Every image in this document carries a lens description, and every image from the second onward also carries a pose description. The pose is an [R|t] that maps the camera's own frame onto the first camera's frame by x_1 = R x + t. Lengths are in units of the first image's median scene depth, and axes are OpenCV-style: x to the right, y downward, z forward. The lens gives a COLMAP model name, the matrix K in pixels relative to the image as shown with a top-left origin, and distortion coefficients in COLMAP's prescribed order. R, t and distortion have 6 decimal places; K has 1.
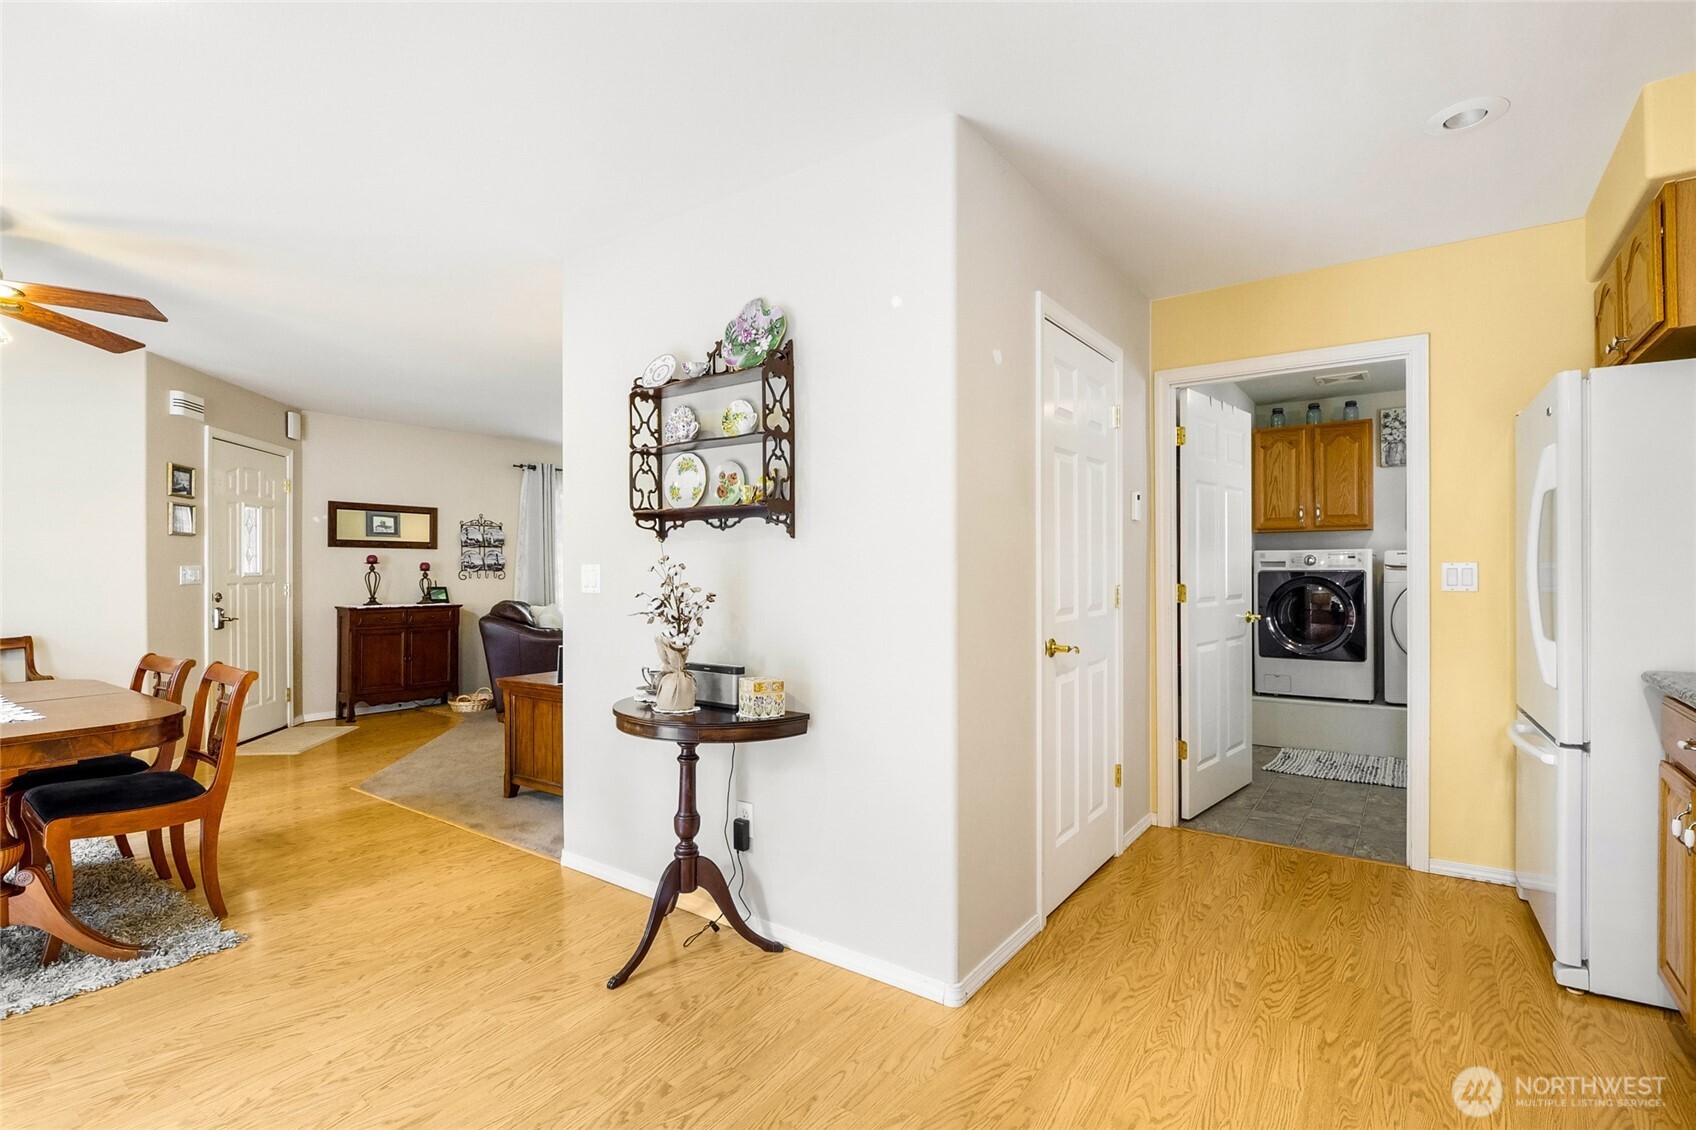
lens RADIAL K [[802.5, 0, 831.6], [0, 802.5, 572.1], [0, 0, 1]] dist [-0.015385, -0.000061]
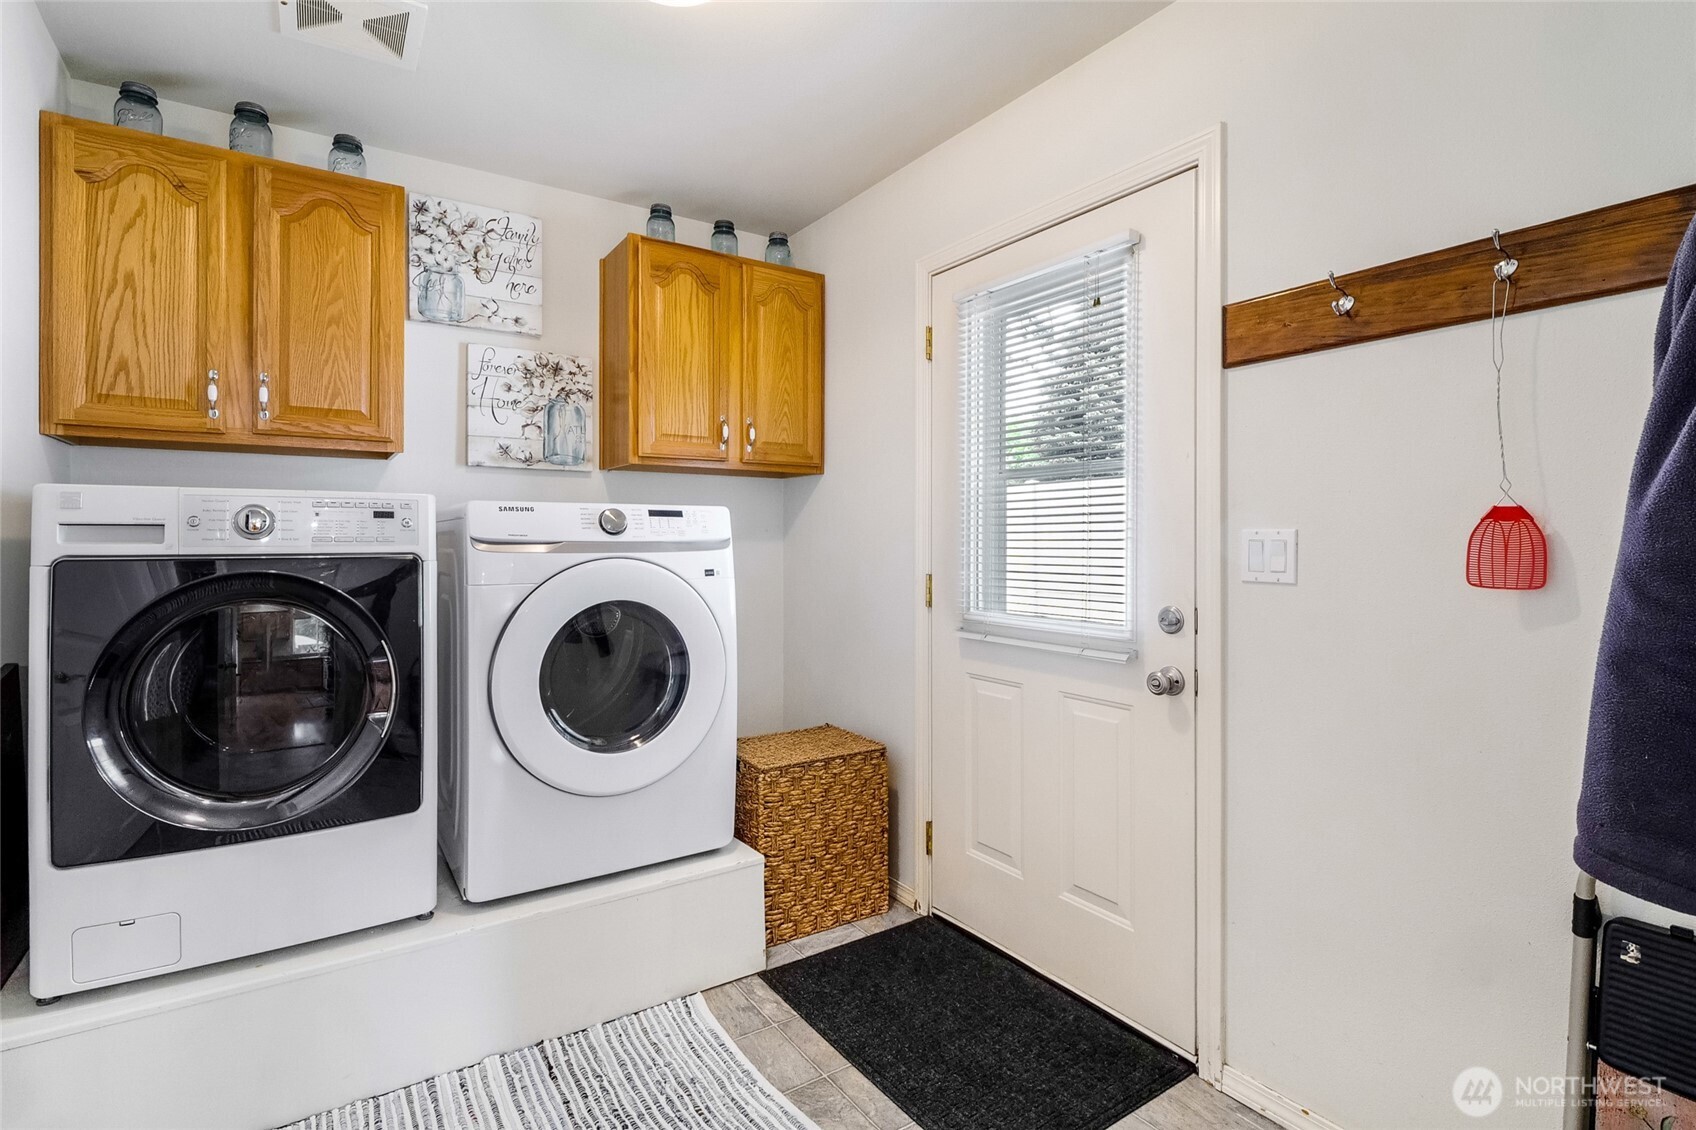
lens RADIAL K [[802.5, 0, 855.6], [0, 802.5, 548.9], [0, 0, 1]] dist [-0.015385, -0.000061]
pose [[0.333798, -0.000926, 0.942644, 0.355250], [0.003193, 0.999995, -0.000149, -0.003118], [-0.942639, 0.003060, 0.333800, 0.620325]]
